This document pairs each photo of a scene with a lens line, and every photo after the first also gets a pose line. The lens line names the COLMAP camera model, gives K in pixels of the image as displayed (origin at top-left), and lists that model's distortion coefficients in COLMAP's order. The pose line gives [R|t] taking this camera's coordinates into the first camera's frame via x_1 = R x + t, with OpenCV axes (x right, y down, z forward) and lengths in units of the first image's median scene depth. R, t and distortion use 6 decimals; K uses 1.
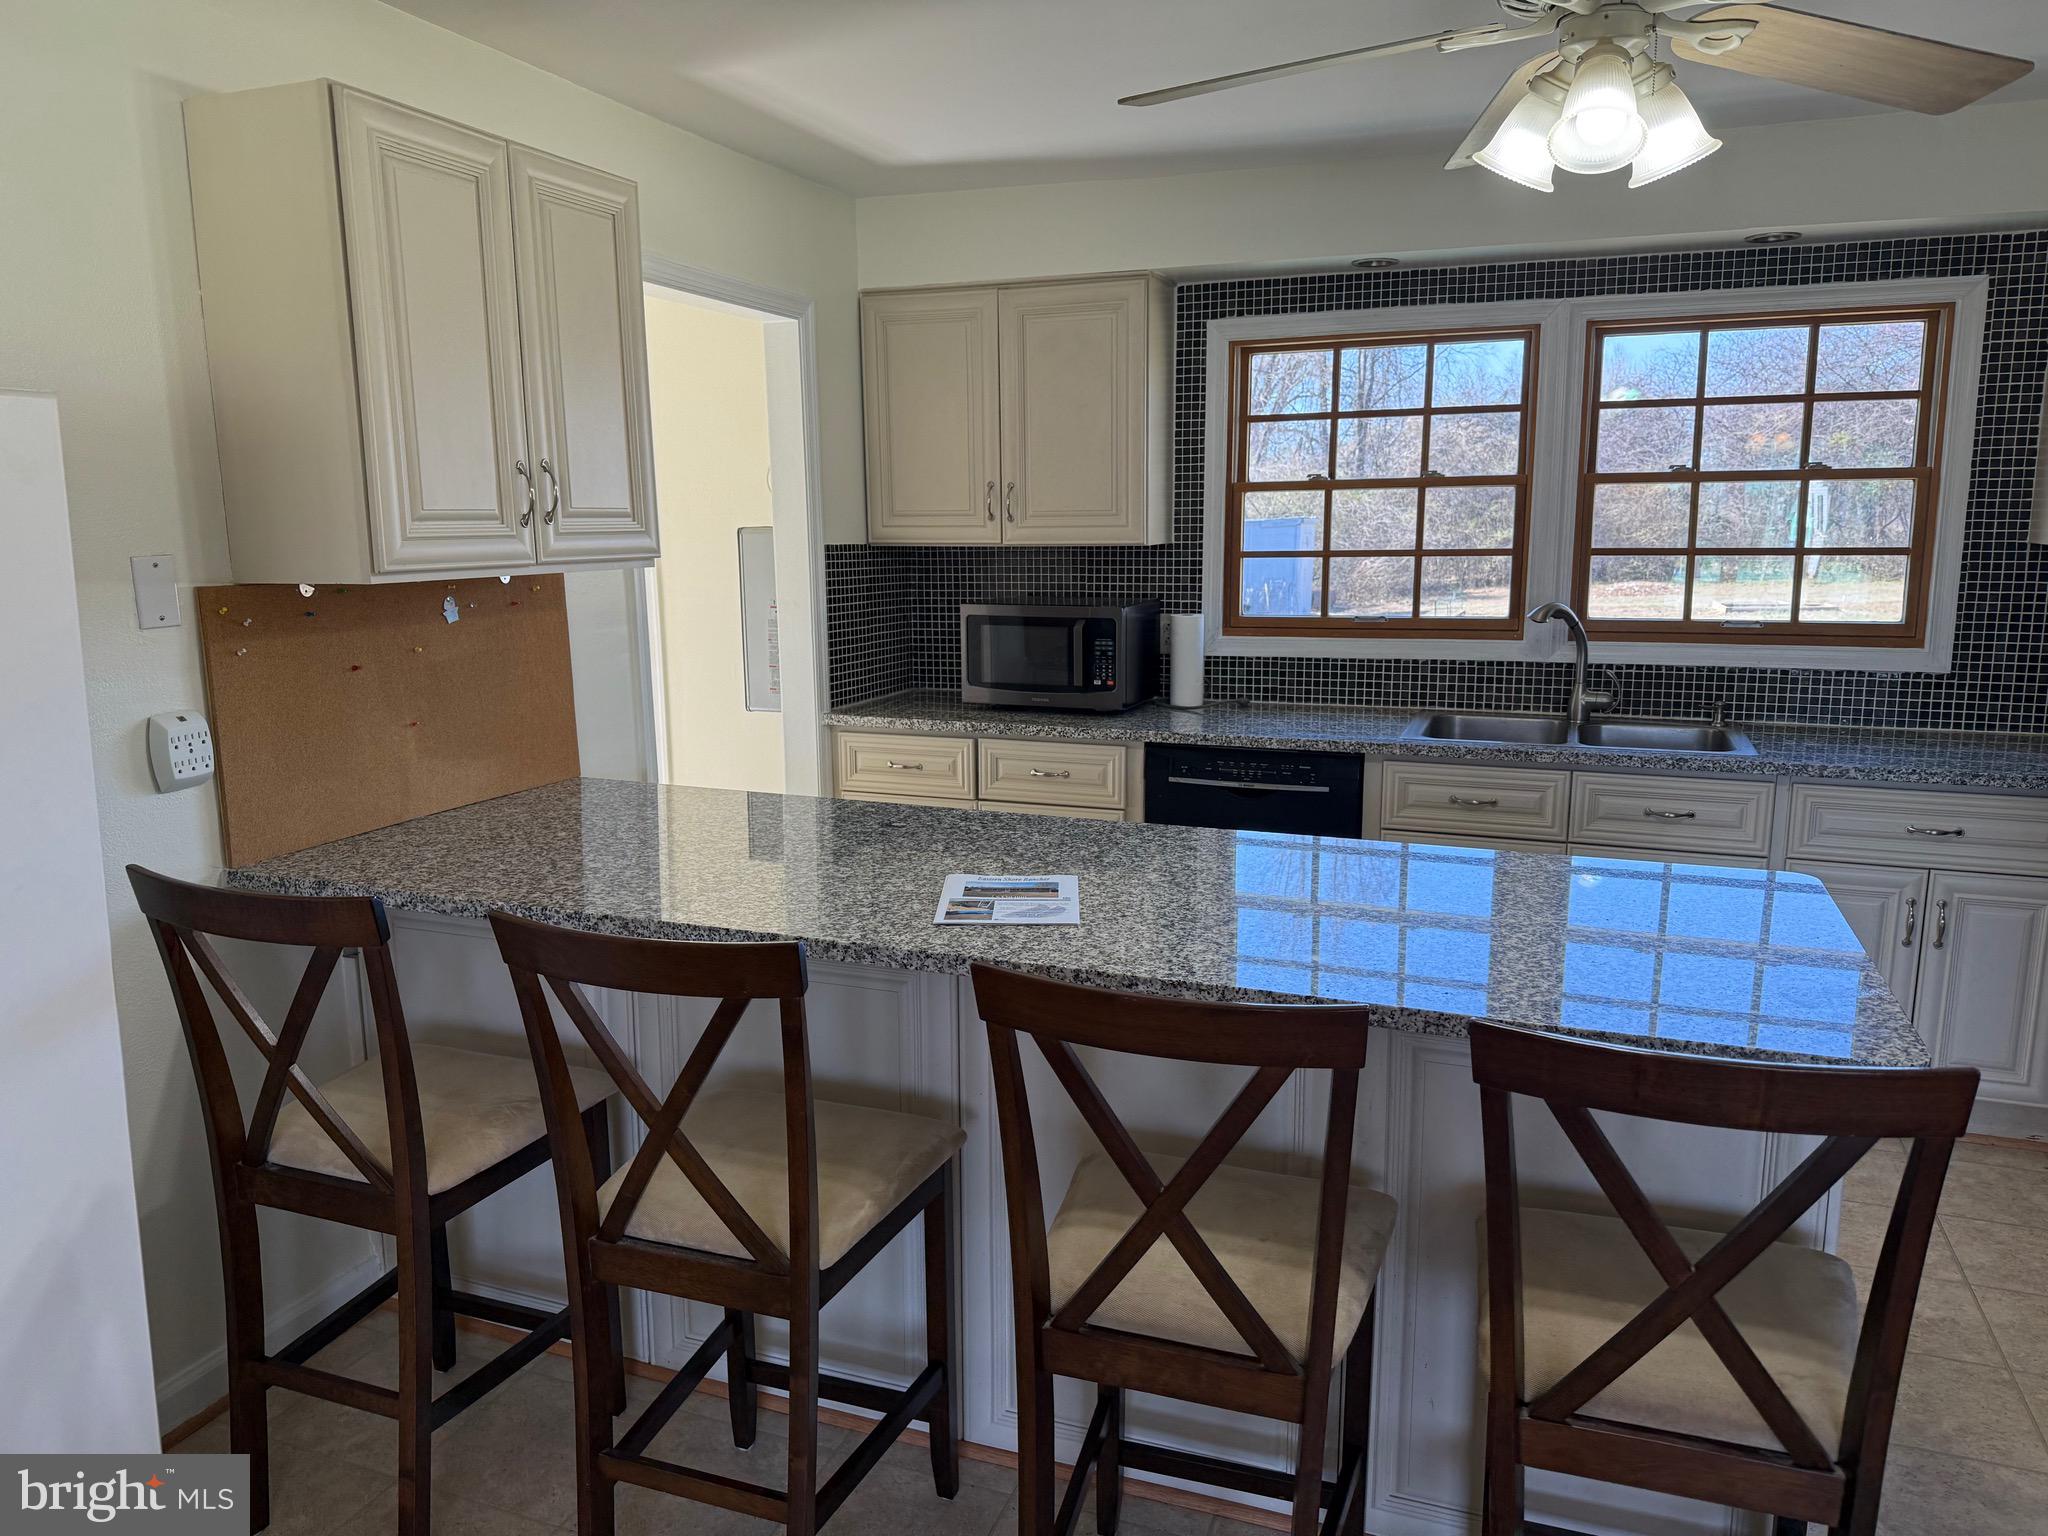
lens RADIAL K [[1465.6, 0, 1019.7], [0, 1465.6, 825.7], [0, 0, 1]] dist [0.002099, -0.002690]
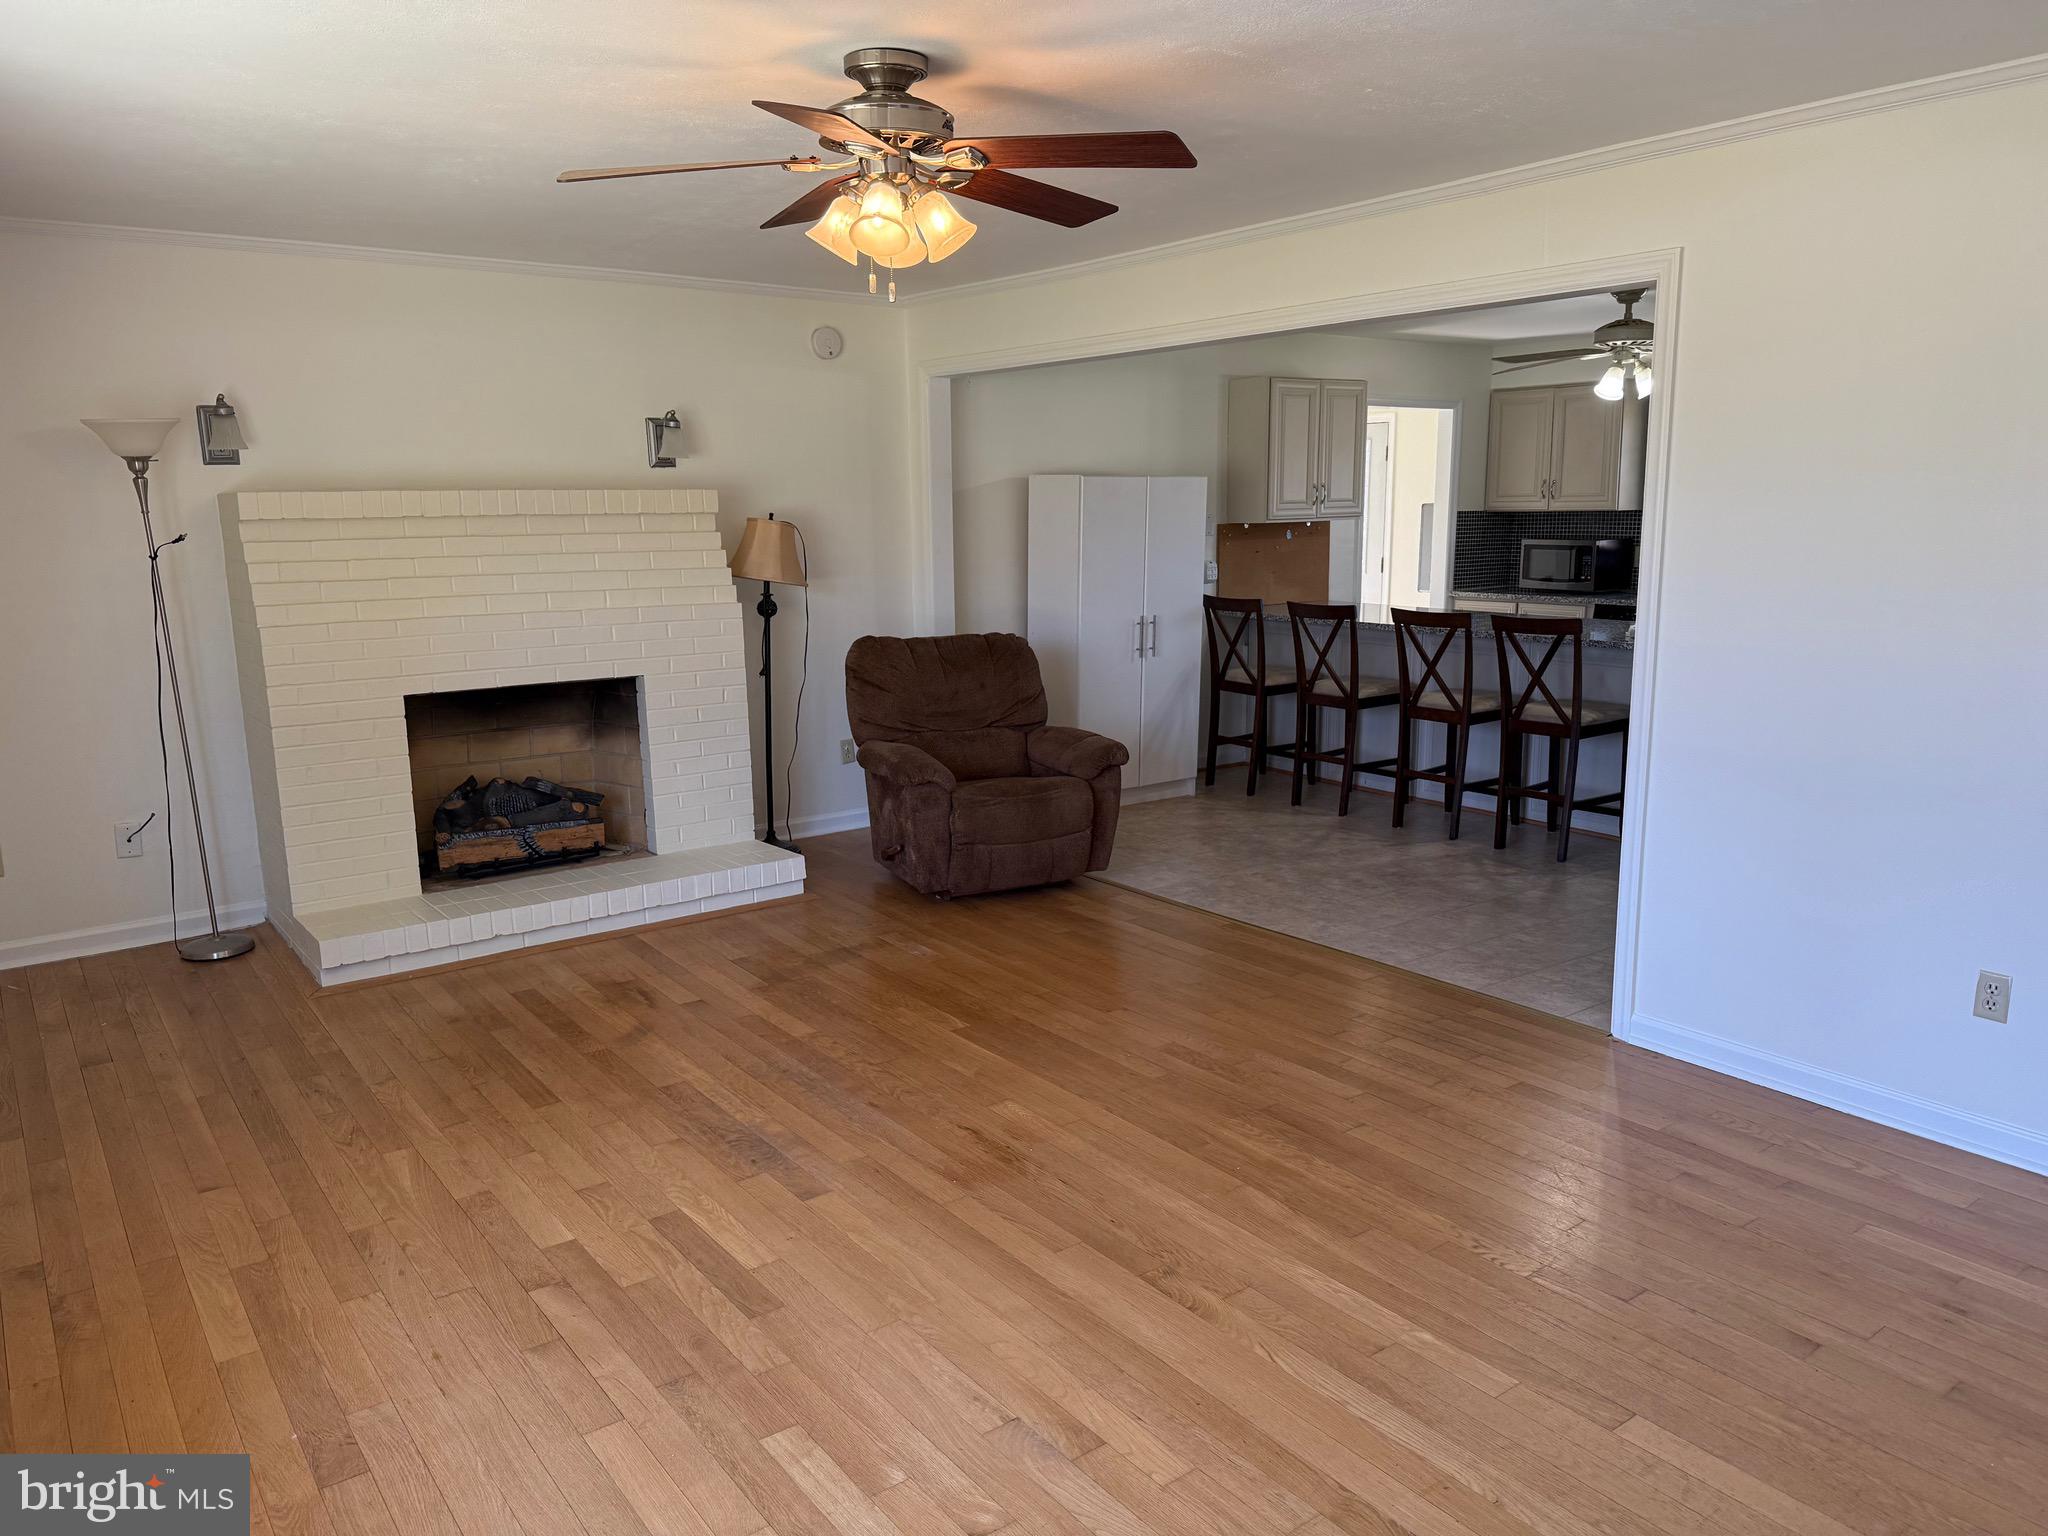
lens RADIAL K [[1465.6, 0, 1019.7], [0, 1465.6, 825.7], [0, 0, 1]] dist [0.002099, -0.002690]
pose [[0.848531, 0.104547, -0.518715, 0.739908], [-0.094734, 0.994464, 0.045465, 0.352904], [0.520596, 0.010561, 0.853738, -1.784623]]
